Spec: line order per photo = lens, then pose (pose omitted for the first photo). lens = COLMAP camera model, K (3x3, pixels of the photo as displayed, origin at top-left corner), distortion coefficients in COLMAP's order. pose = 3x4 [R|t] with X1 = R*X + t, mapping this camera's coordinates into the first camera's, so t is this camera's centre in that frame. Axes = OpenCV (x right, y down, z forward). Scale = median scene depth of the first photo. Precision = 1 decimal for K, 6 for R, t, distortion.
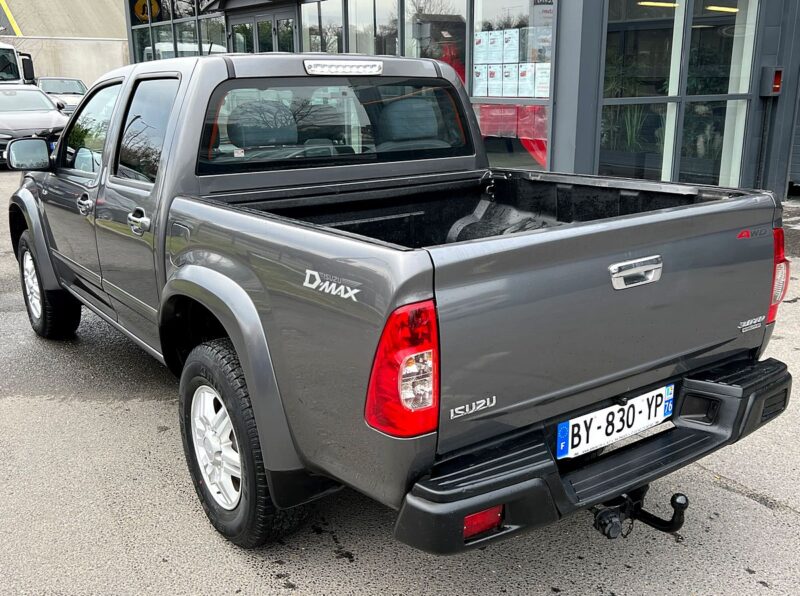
lens RADIAL K [[797.4, 0, 403.2], [0, 797.4, 290.6], [0, 0, 1]] dist [0.050539, 0.000000]
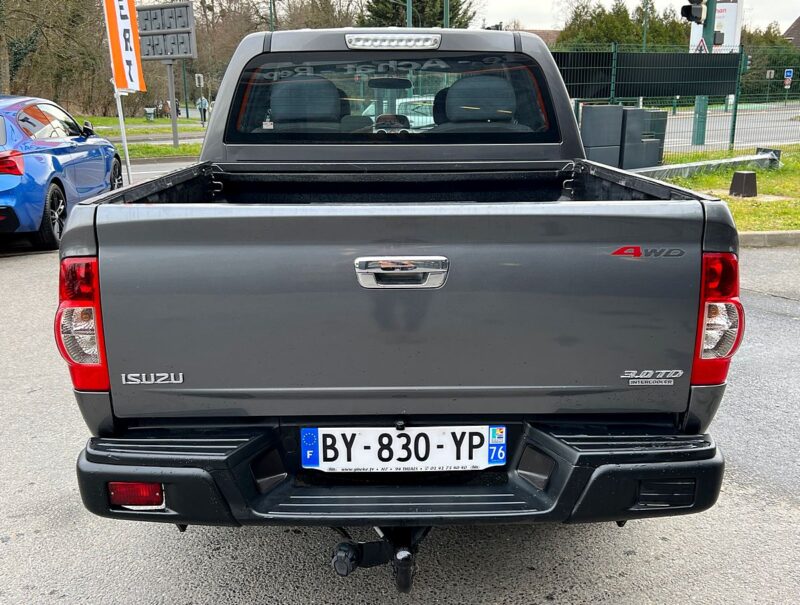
lens RADIAL K [[801.0, 0, 397.1], [0, 801.0, 307.1], [0, 0, 1]] dist [0.055990, 0.000000]
pose [[0.825077, 0.158677, -0.542281, 0.700610], [-0.149532, 0.986858, 0.061254, -0.034832], [0.544874, 0.030549, 0.837961, 0.285755]]
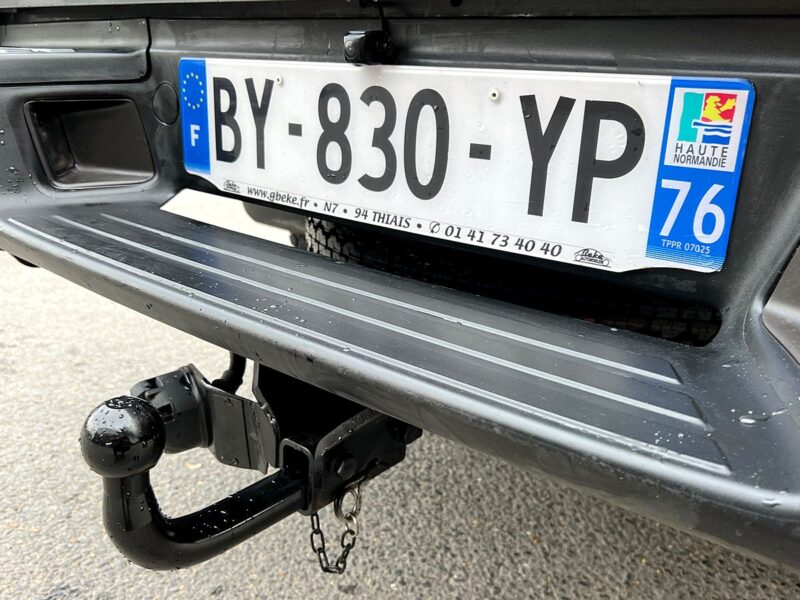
lens RADIAL K [[729.4, 0, 400.8], [0, 729.4, 302.5], [0, 0, 1]] dist [0.045534, 0.000000]
pose [[0.273410, 0.314442, -0.909051, 0.502429], [-0.292151, 0.927561, 0.232977, 0.153442], [0.916458, 0.201882, 0.345469, 0.938452]]
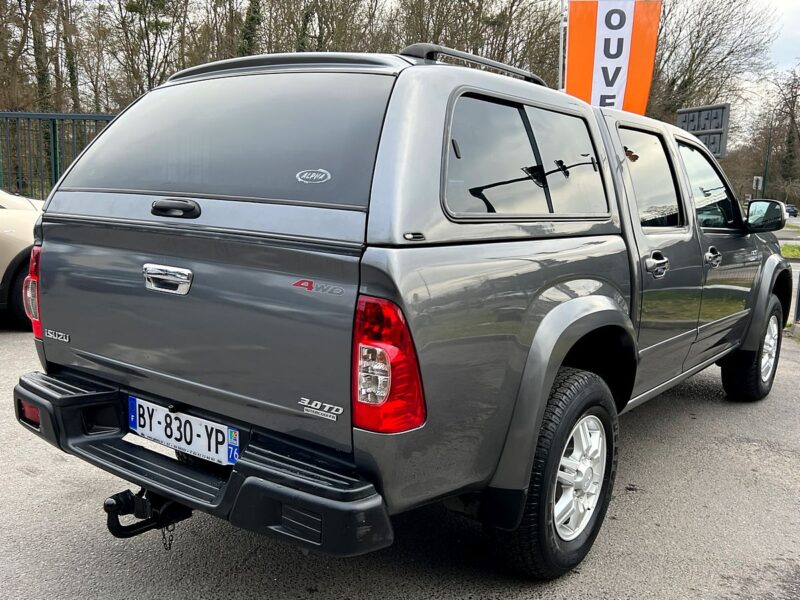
lens RADIAL K [[797.4, 0, 392.0], [0, 797.4, 304.4], [0, 0, 1]] dist [0.050539, 0.000000]
pose [[0.298090, 0.174120, -0.938523, 1.274776], [-0.281318, 0.955577, 0.087933, -0.153901], [0.912142, 0.237811, 0.333831, 0.872802]]
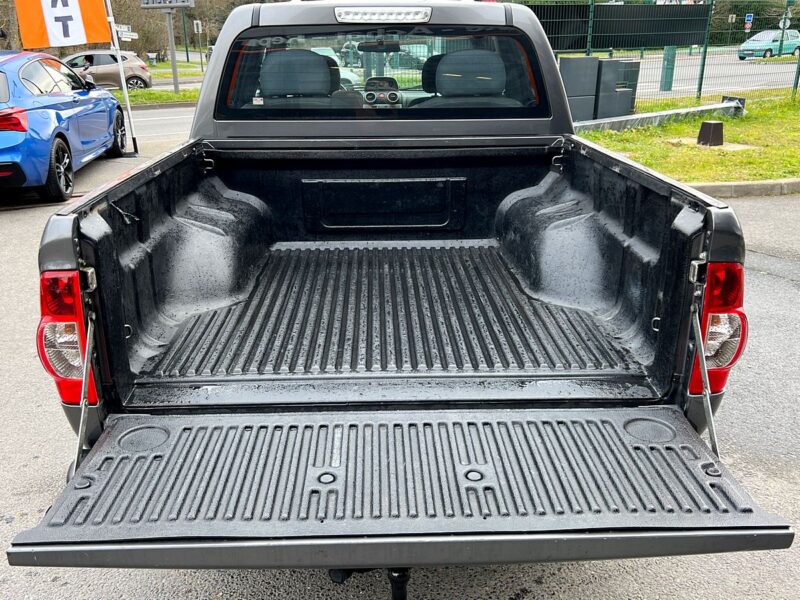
lens RADIAL K [[729.4, 0, 389.3], [0, 729.4, 302.3], [0, 0, 1]] dist [0.045534, 0.000000]
pose [[0.829180, 0.200963, -0.521608, 0.632701], [-0.146057, 0.978614, 0.144854, -0.101385], [0.539563, -0.043926, 0.840798, 0.359929]]
